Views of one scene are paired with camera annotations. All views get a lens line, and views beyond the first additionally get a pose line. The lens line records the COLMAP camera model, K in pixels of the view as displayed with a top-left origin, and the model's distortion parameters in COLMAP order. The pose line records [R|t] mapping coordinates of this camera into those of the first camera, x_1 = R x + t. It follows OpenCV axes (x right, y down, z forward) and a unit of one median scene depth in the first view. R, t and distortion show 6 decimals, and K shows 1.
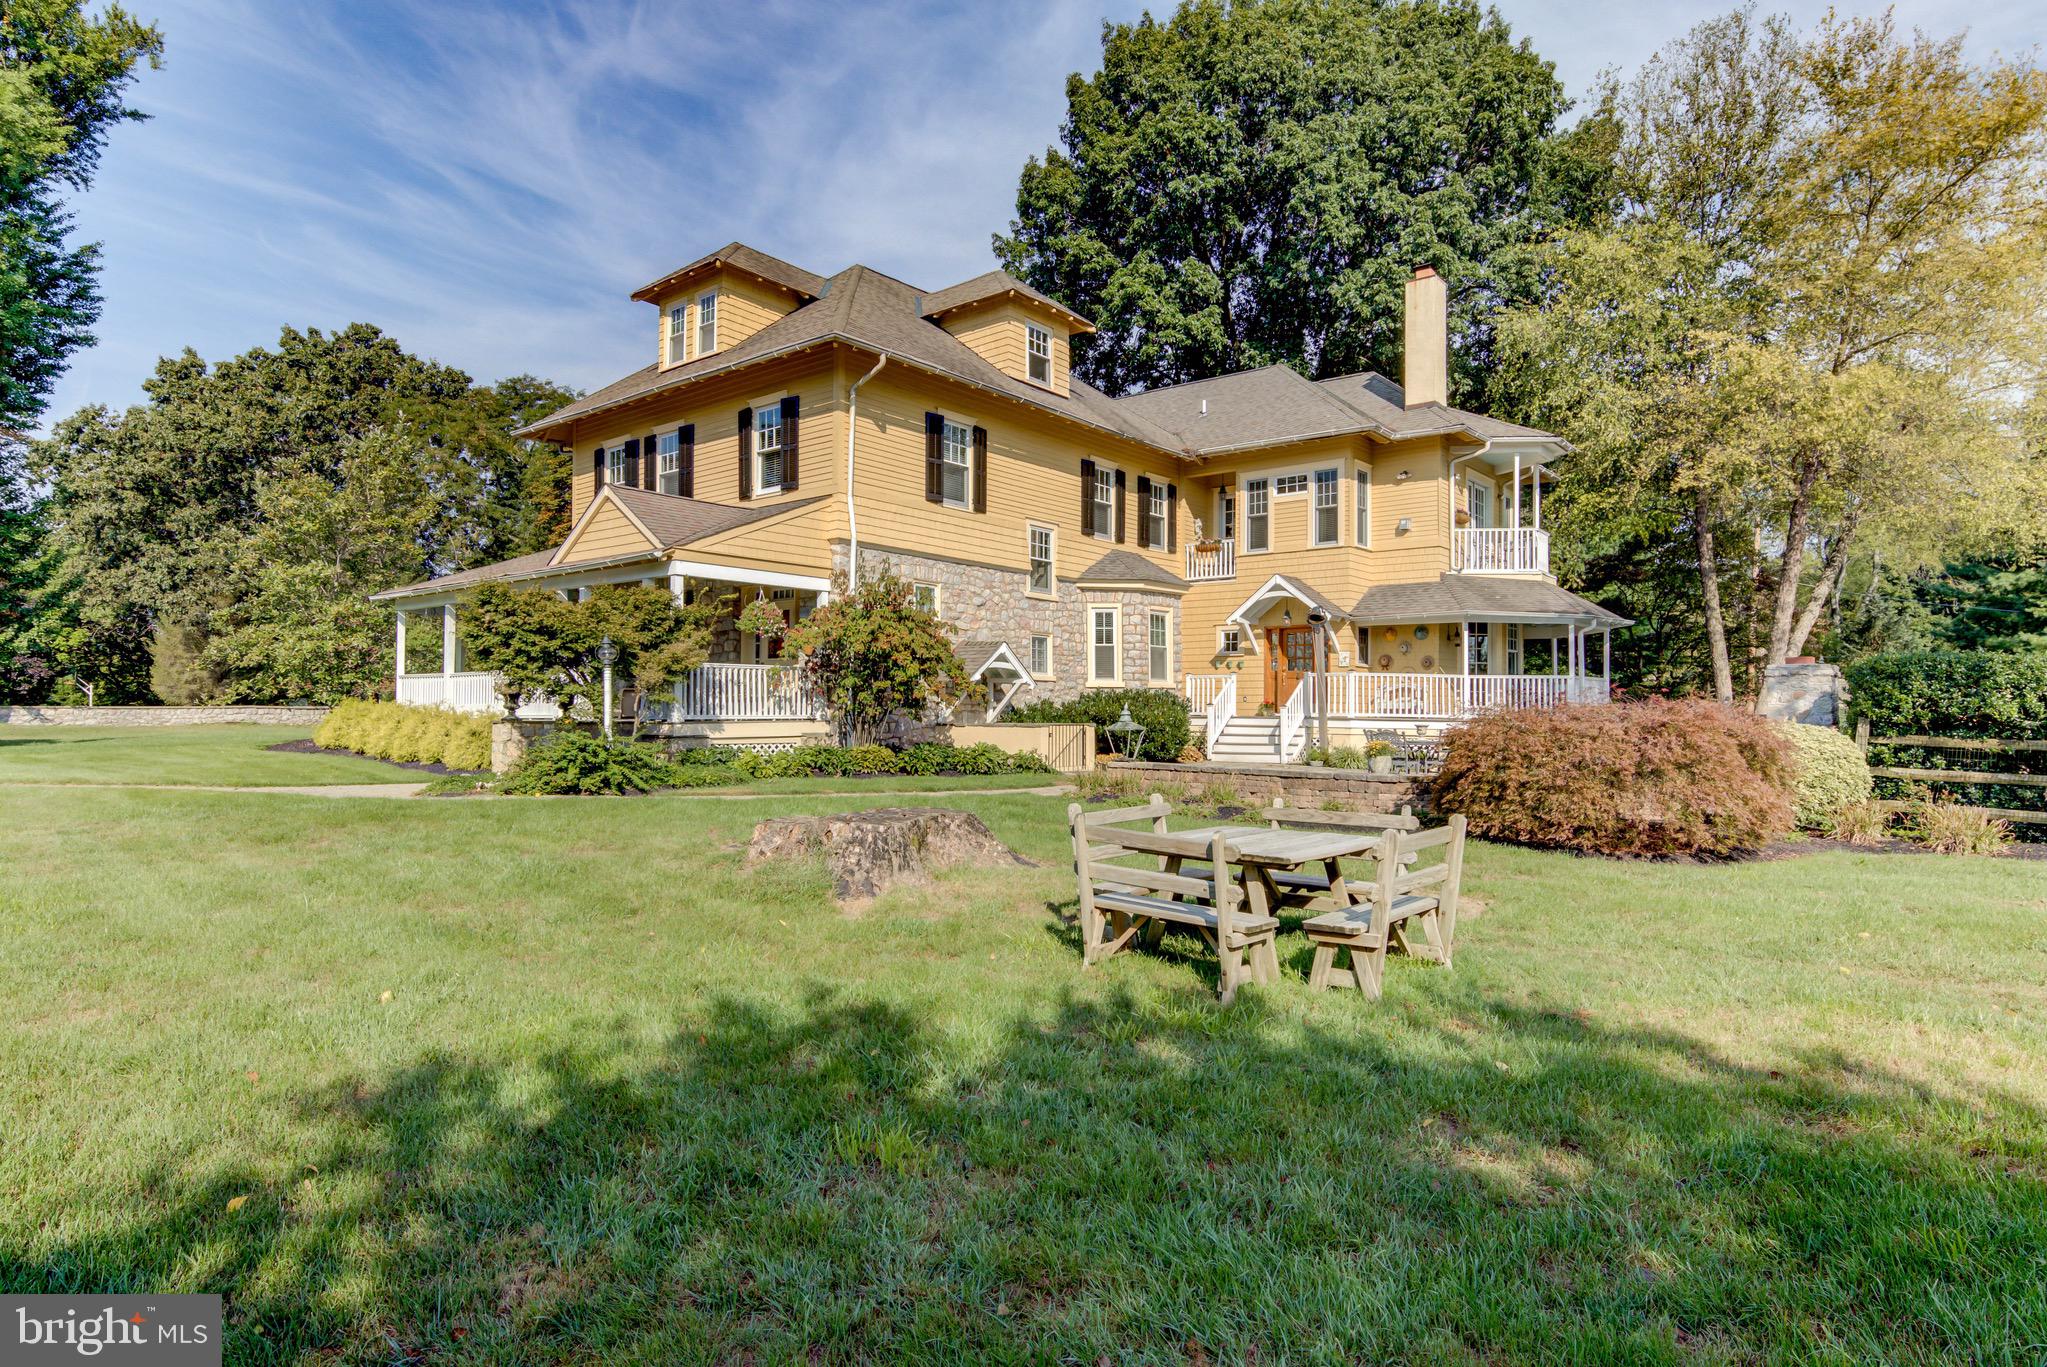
lens RADIAL K [[1152.1, 0, 1036.1], [0, 1152.1, 683.7], [0, 0, 1]] dist [0.064791, 0.000252]
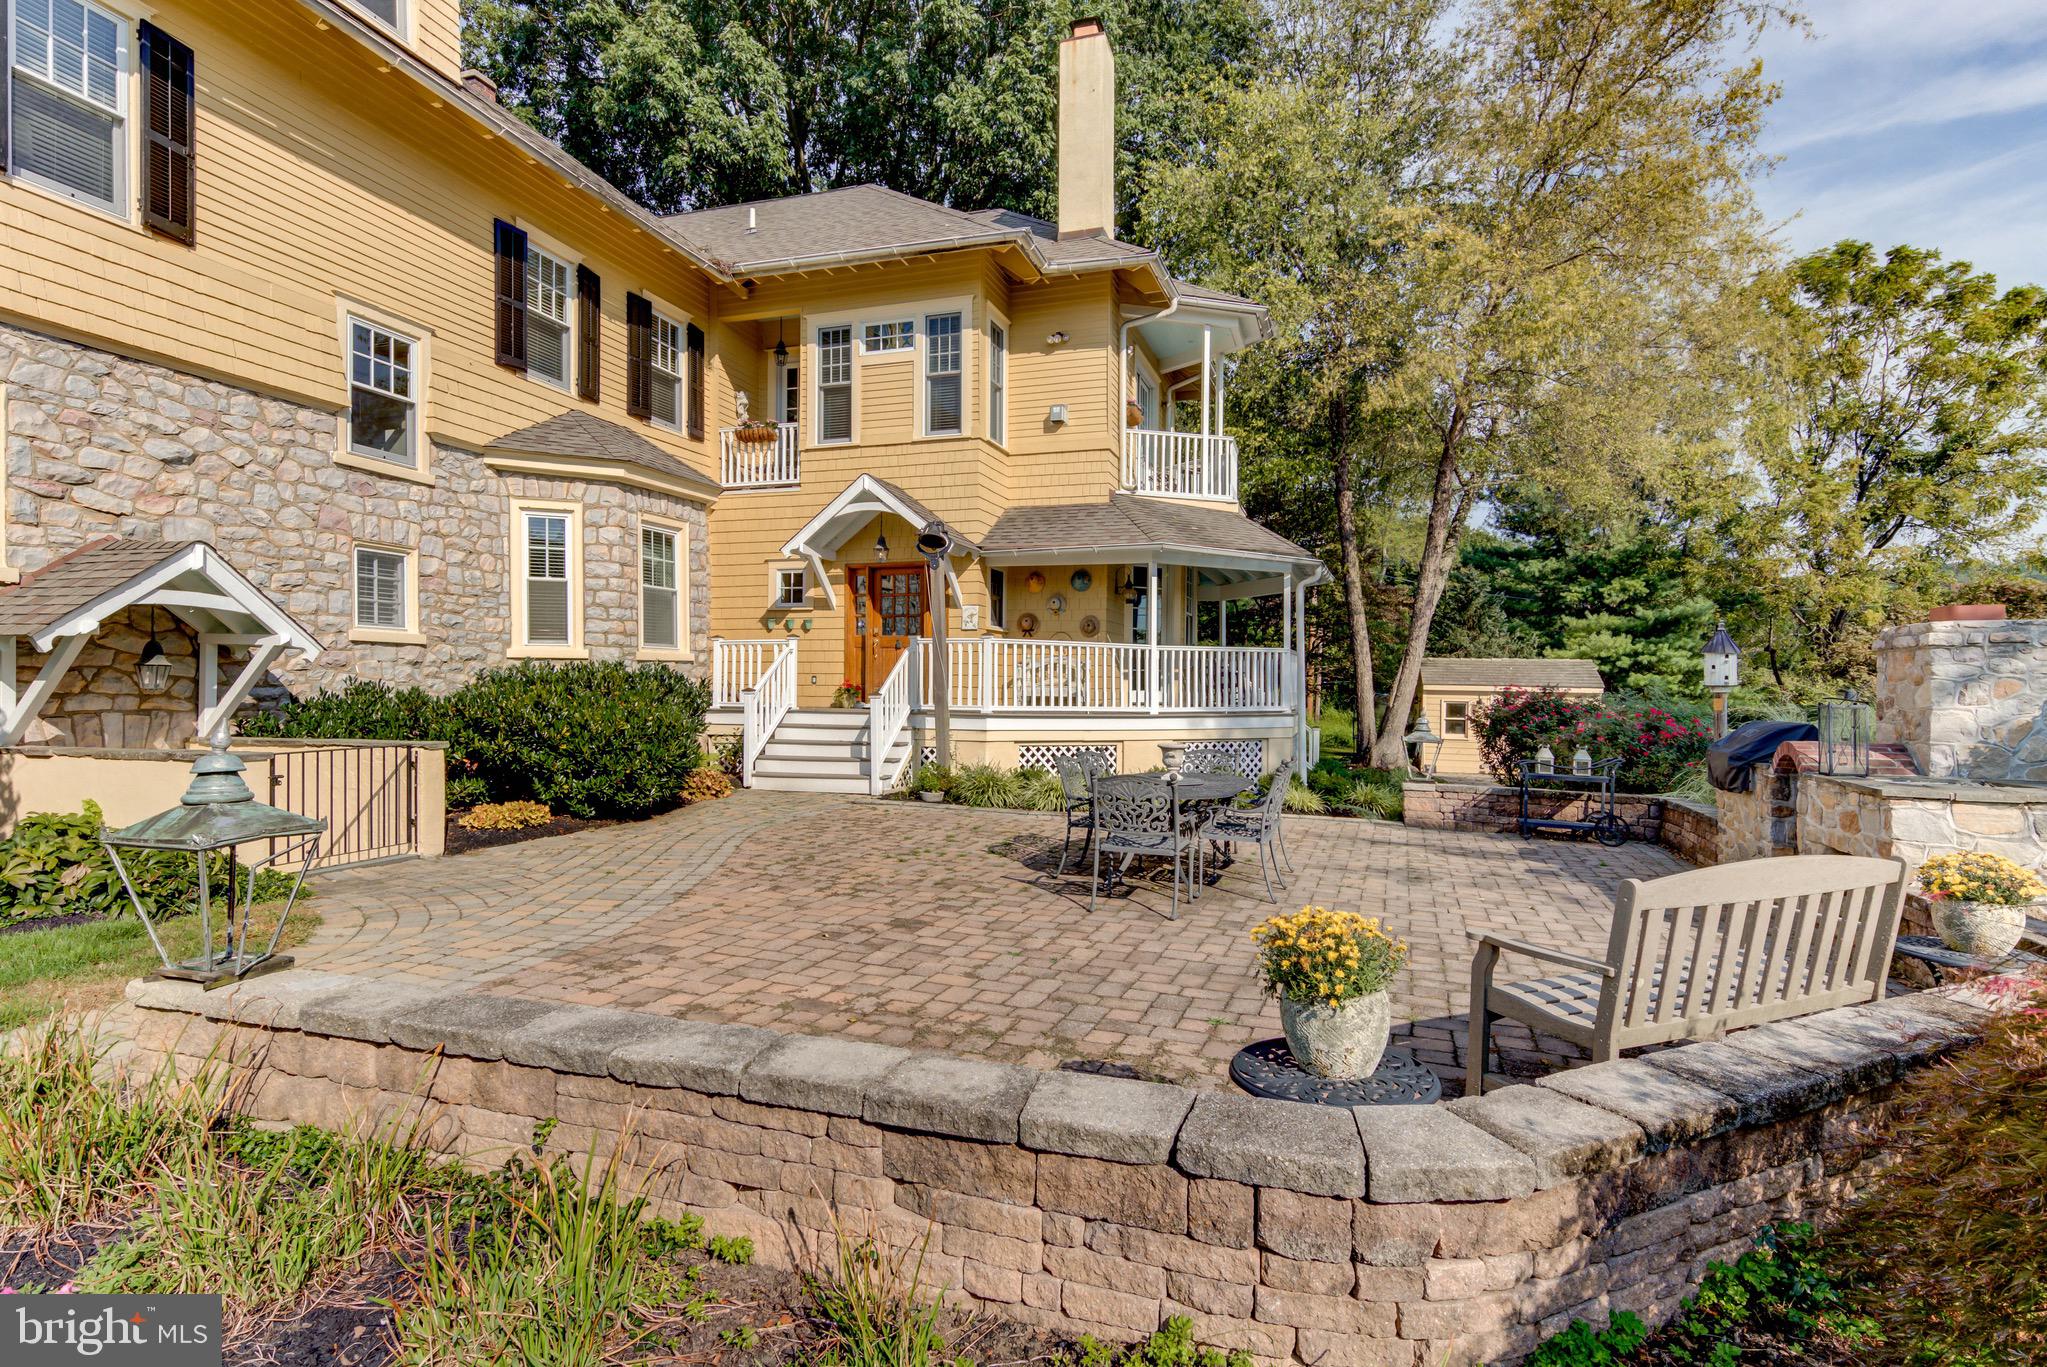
lens RADIAL K [[1036.9, 0, 1028.6], [0, 1036.9, 693.7], [0, 0, 1]] dist [0.015979, -0.002495]
pose [[0.934501, -0.002065, 0.355954, 0.093978], [-0.009526, 0.999480, 0.030808, 0.002401], [-0.355832, -0.032180, 0.933996, 0.456530]]
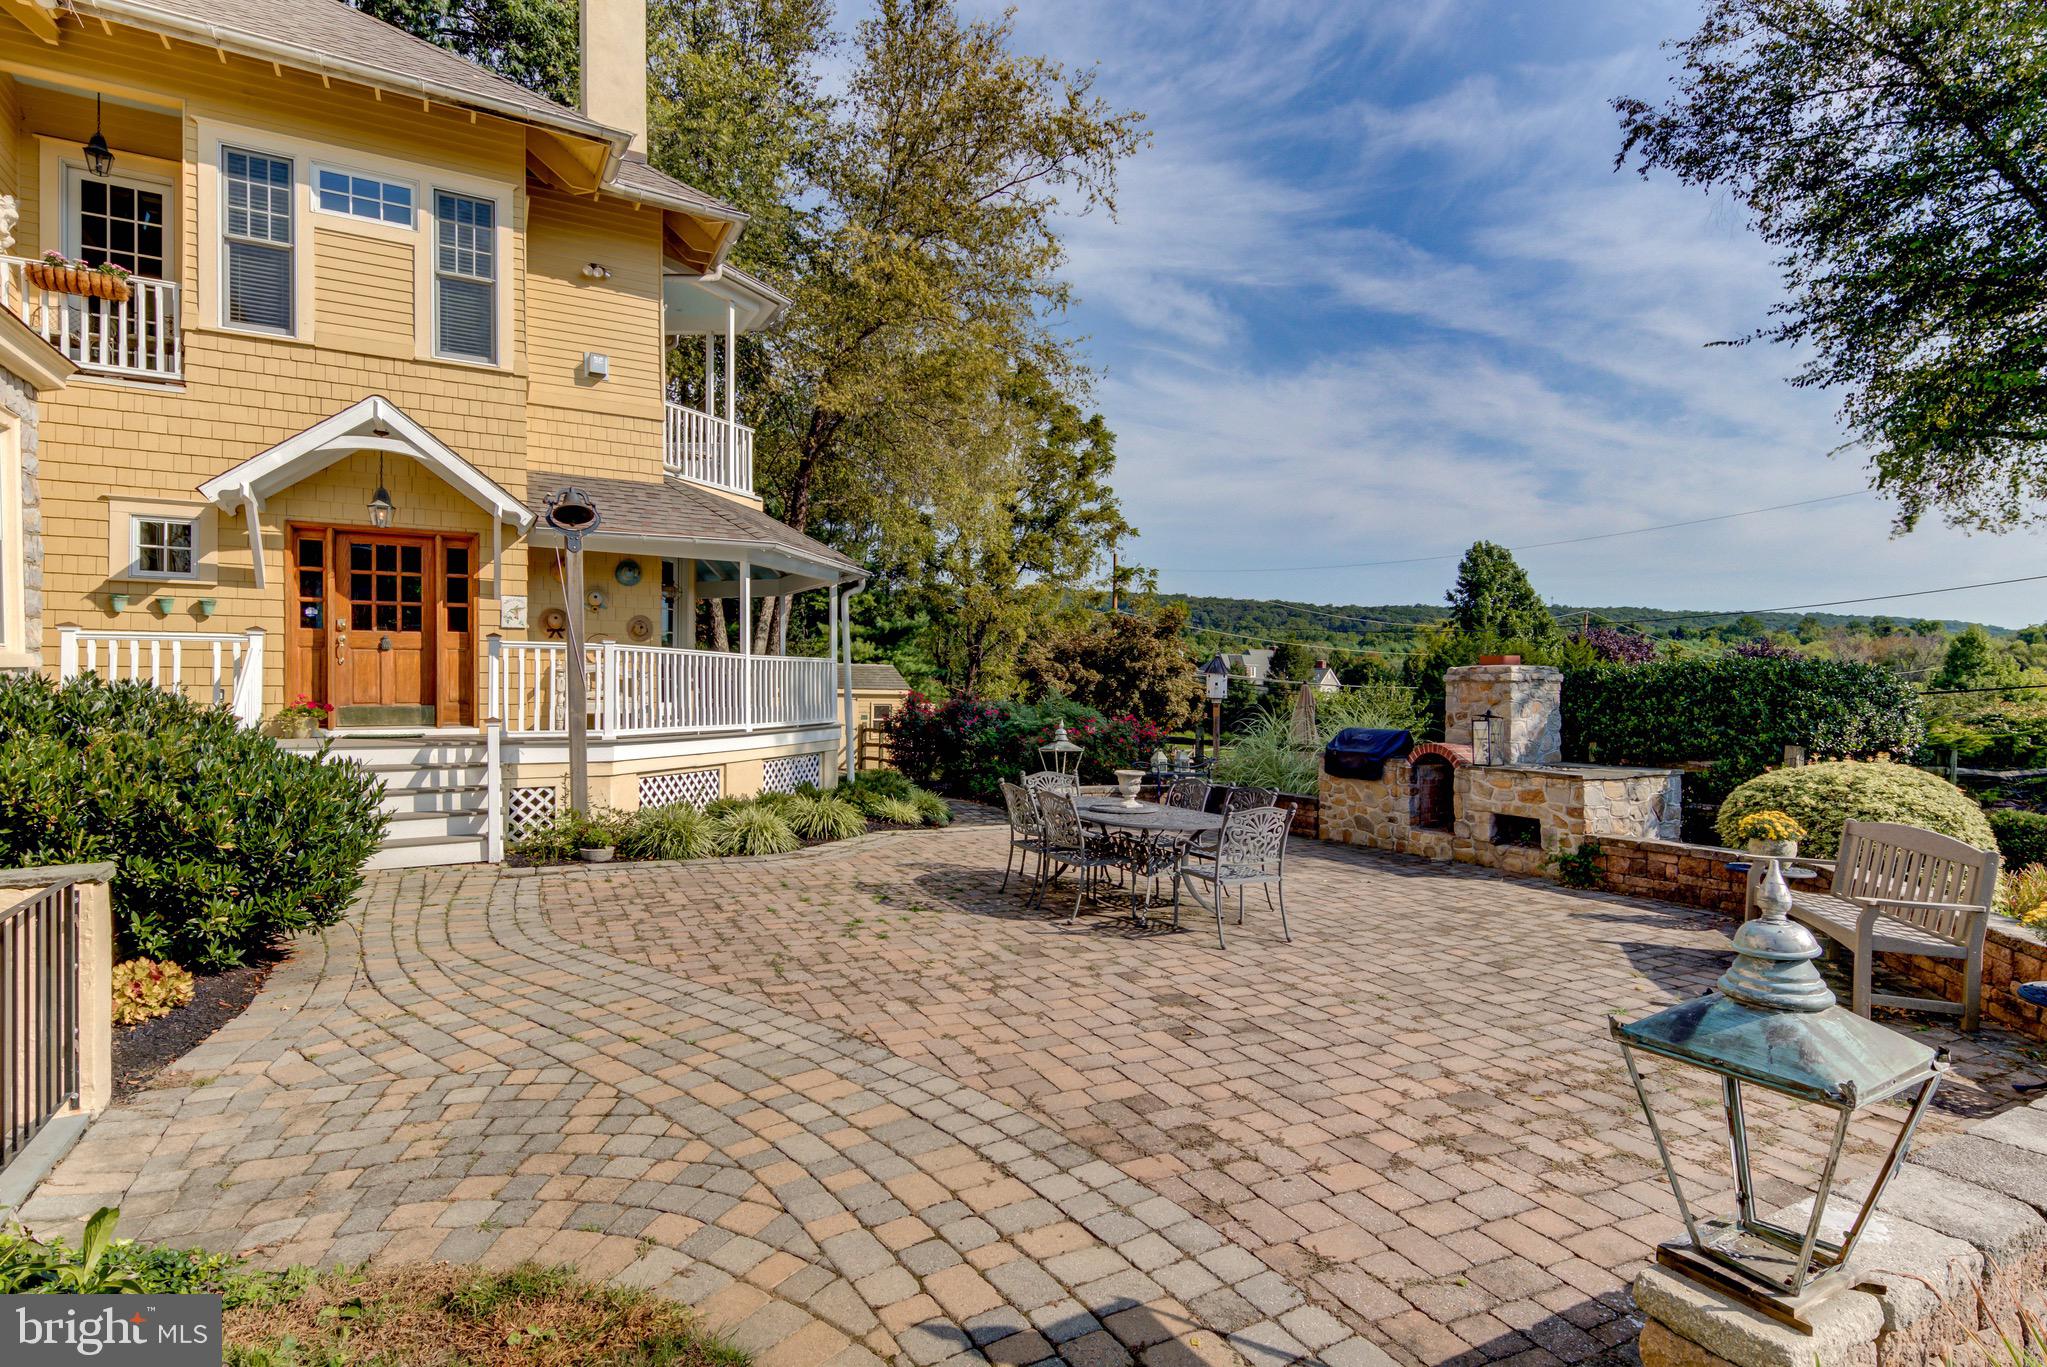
lens RADIAL K [[1036.9, 0, 1016.9], [0, 1036.9, 691.2], [0, 0, 1]] dist [0.015979, -0.002495]
pose [[0.376792, -0.009680, 0.926247, -0.052169], [-0.025527, 0.999457, 0.020829, -0.002844], [-0.925946, -0.031492, 0.376340, 0.640715]]
